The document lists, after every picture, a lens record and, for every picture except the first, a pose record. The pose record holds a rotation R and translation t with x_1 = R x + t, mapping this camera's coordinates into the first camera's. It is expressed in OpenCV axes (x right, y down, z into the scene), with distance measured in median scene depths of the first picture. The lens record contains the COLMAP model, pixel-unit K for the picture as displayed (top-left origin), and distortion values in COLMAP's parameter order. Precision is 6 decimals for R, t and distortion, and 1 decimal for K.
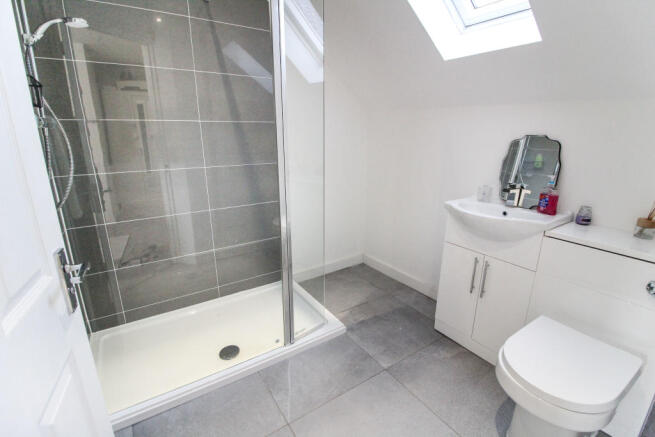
lens RADIAL K [[303.1, 0, 332.7], [0, 303.1, 212.2], [0, 0, 1]] dist [-0.000333, -0.009587]
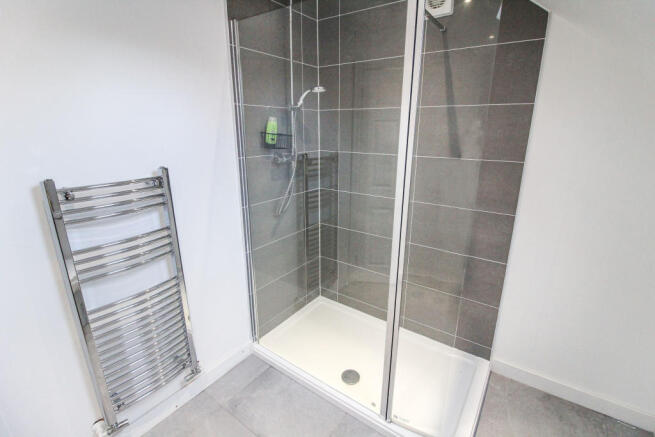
lens RADIAL K [[303.1, 0, 332.7], [0, 303.1, 212.2], [0, 0, 1]] dist [-0.000333, -0.009587]
pose [[0.378541, 0.254322, -0.889959, 0.428445], [-0.249239, 0.954003, 0.166611, -0.245910], [0.891396, 0.158744, 0.424516, 0.401338]]
